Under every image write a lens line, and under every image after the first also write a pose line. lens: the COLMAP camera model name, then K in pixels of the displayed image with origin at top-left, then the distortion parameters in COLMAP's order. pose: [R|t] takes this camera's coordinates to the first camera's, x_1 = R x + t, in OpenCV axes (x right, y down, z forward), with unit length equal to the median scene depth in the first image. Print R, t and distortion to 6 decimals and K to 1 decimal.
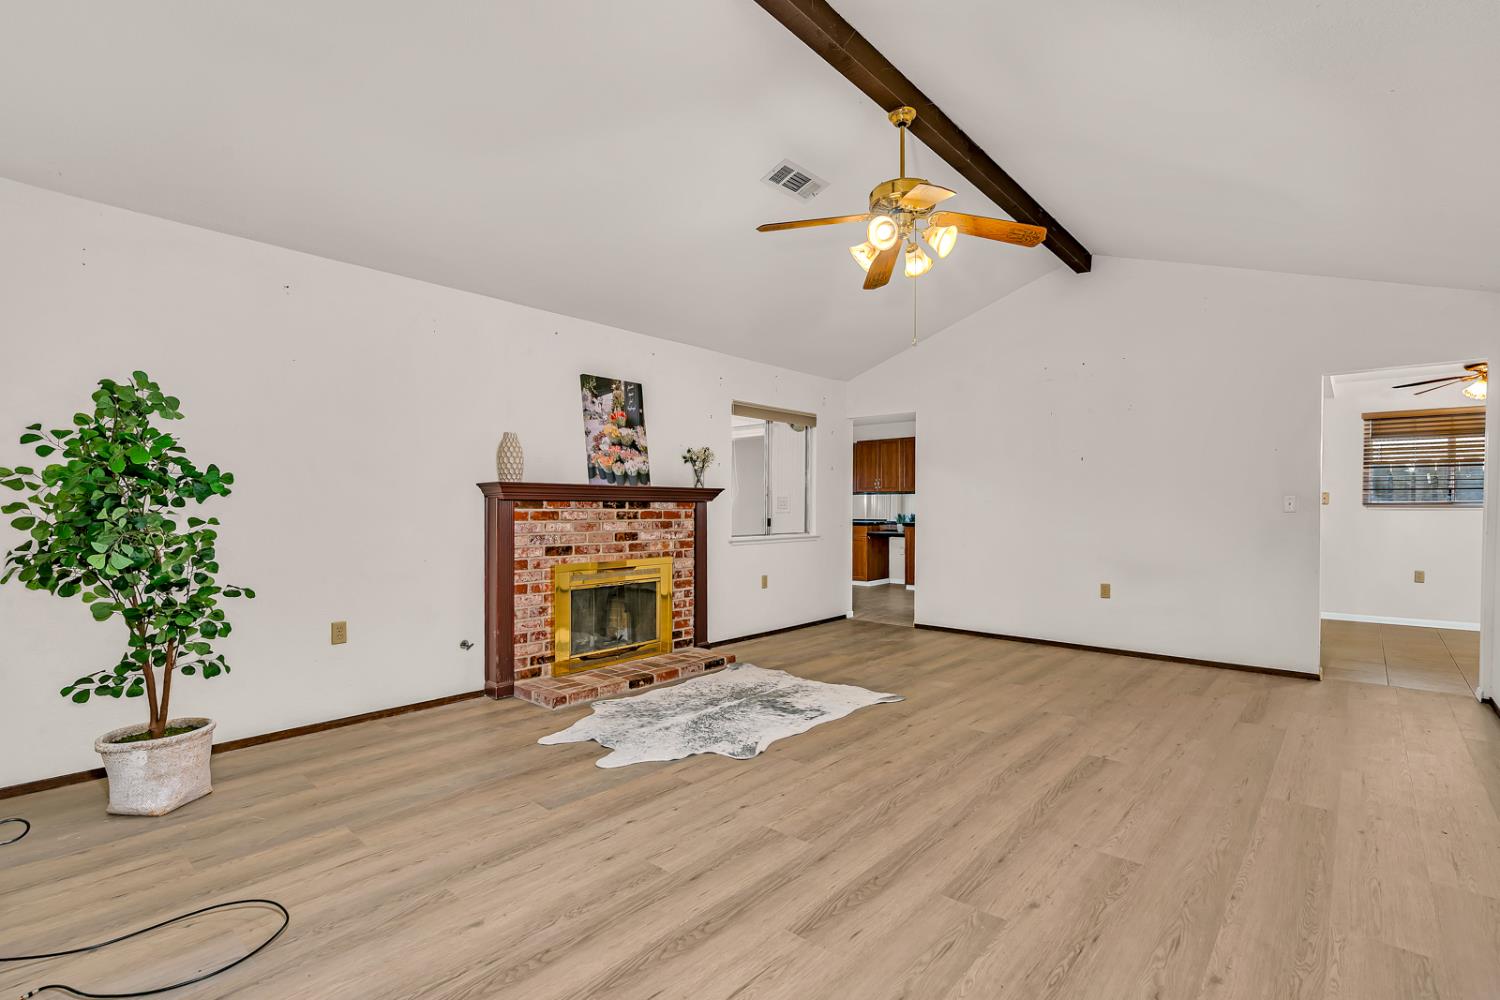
lens RADIAL K [[710.7, 0, 750.3], [0, 710.7, 495.3], [0, 0, 1]] dist [-0.002511, 0.001535]
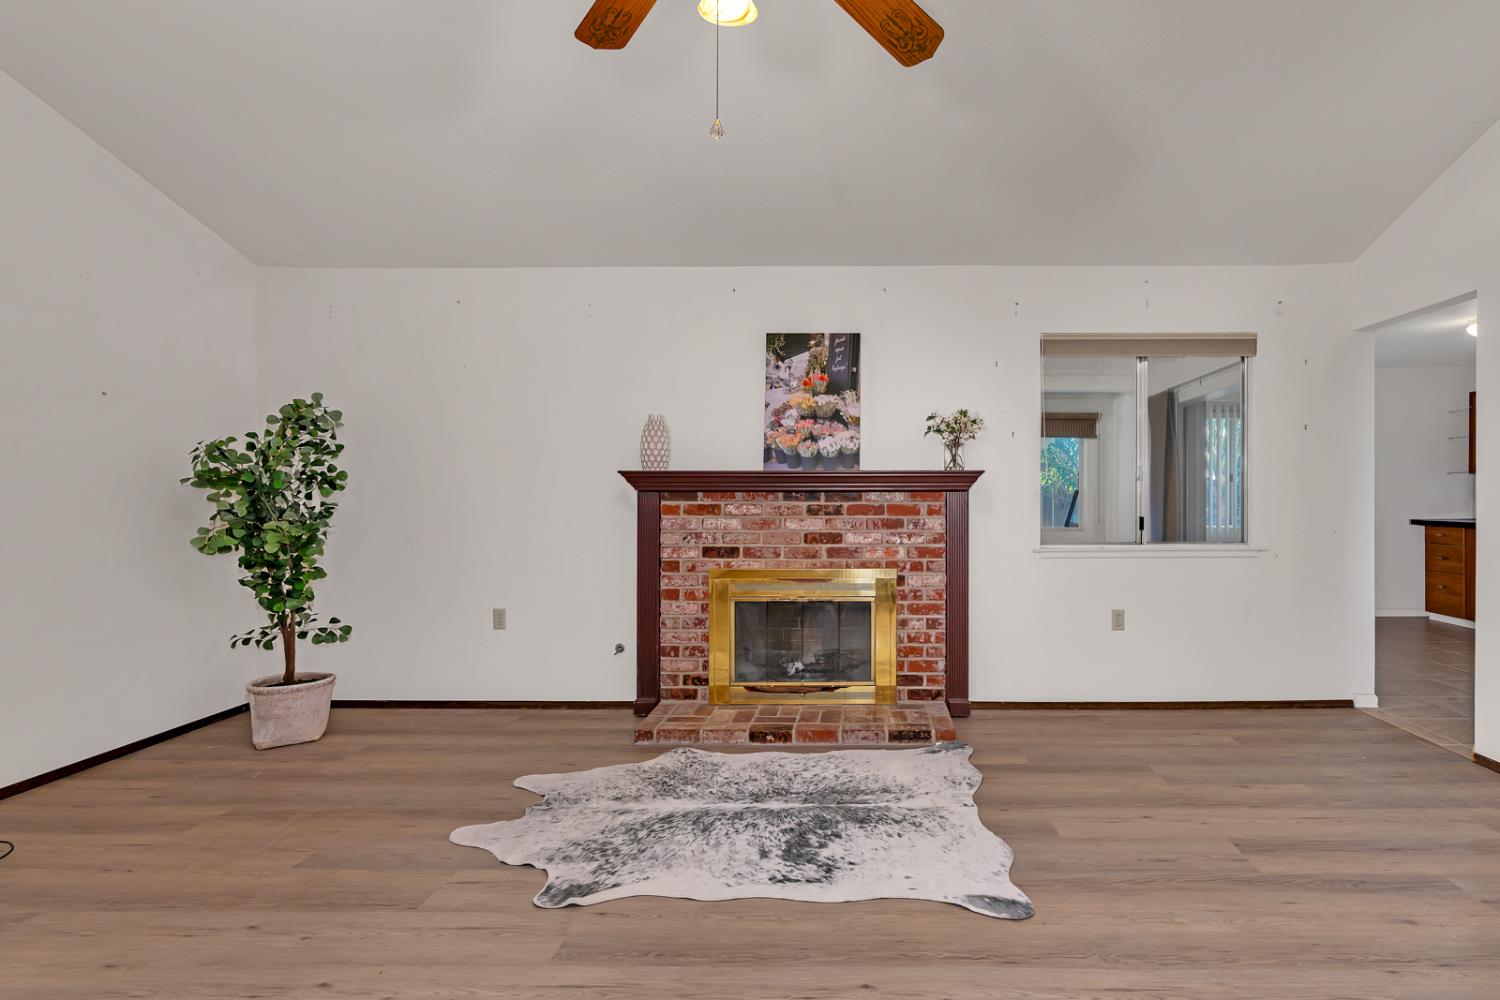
lens RADIAL K [[711.9, 0, 794.3], [0, 711.9, 490.5], [0, 0, 1]] dist [-0.007981, 0.001481]
pose [[0.648998, -0.014729, -0.760647, 0.410242], [0.014661, 0.999869, -0.006852, 0.013167], [0.760649, -0.006705, 0.649129, 0.521321]]
